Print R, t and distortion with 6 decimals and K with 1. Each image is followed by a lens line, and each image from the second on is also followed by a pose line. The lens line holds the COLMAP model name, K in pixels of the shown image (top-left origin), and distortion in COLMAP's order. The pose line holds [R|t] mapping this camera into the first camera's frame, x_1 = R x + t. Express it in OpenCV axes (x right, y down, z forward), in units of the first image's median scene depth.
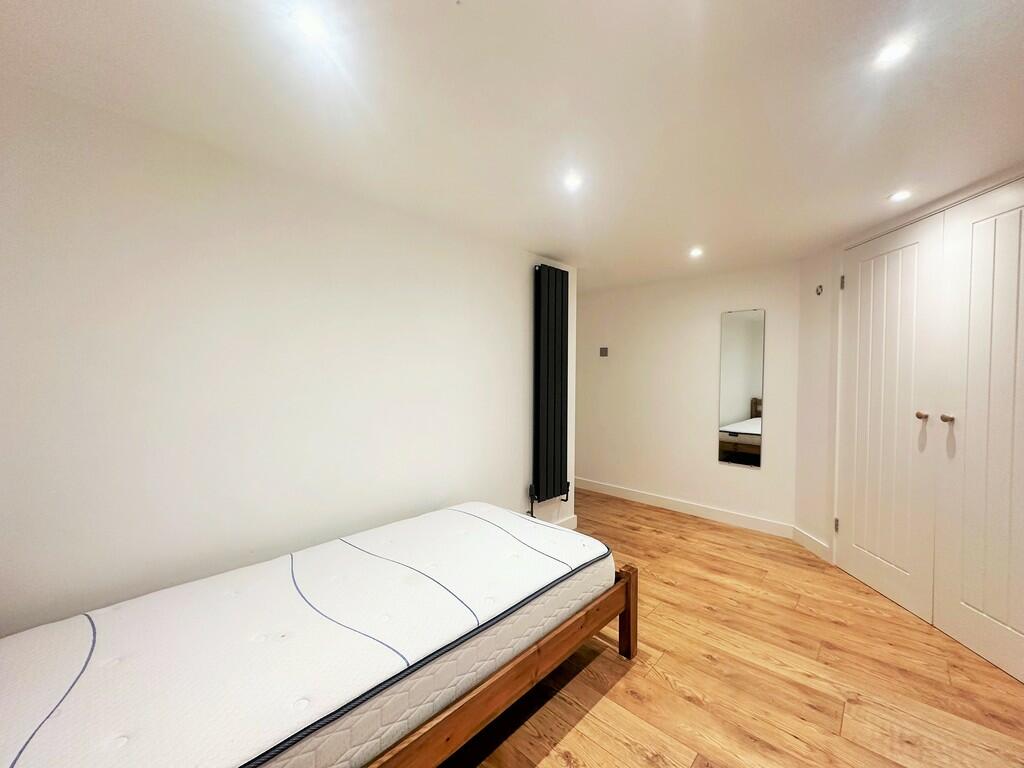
lens RADIAL K [[407.8, 0, 512.0], [0, 407.8, 384.0], [0, 0, 1]] dist [-0.000997, -0.000191]
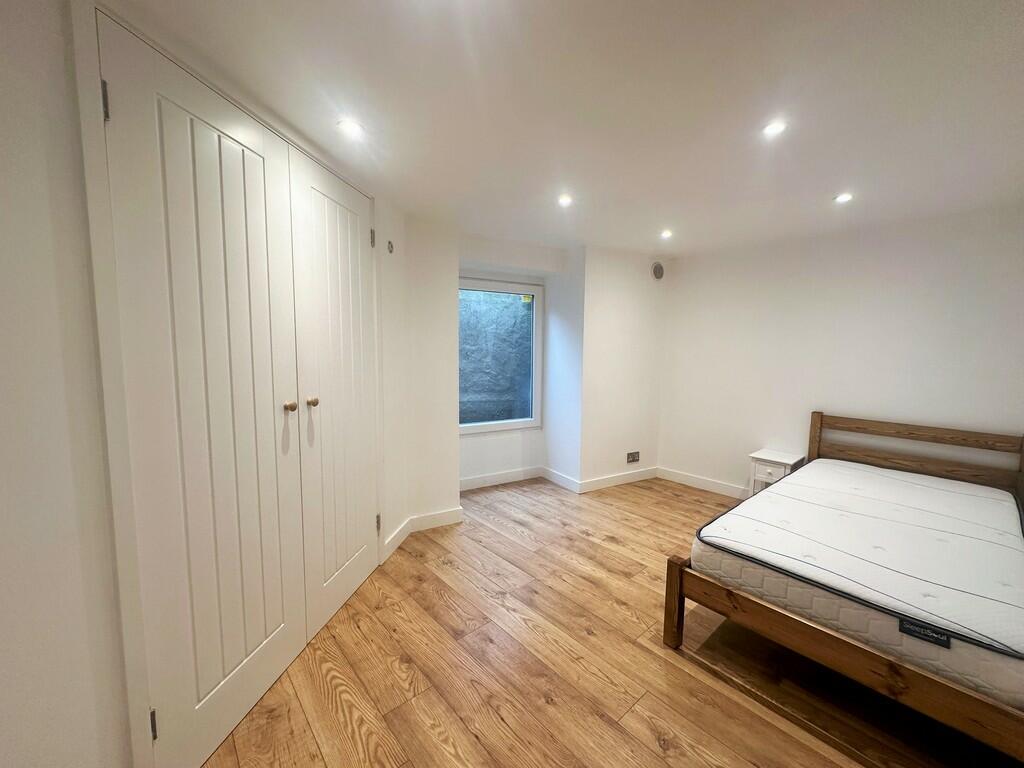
lens RADIAL K [[407.8, 0, 512.0], [0, 407.8, 384.0], [0, 0, 1]] dist [-0.000997, -0.000191]
pose [[-0.995418, -0.023210, 0.092761, 0.603931], [-0.012028, 0.992782, 0.119331, -0.069998], [-0.094861, 0.117669, -0.988512, 1.968420]]
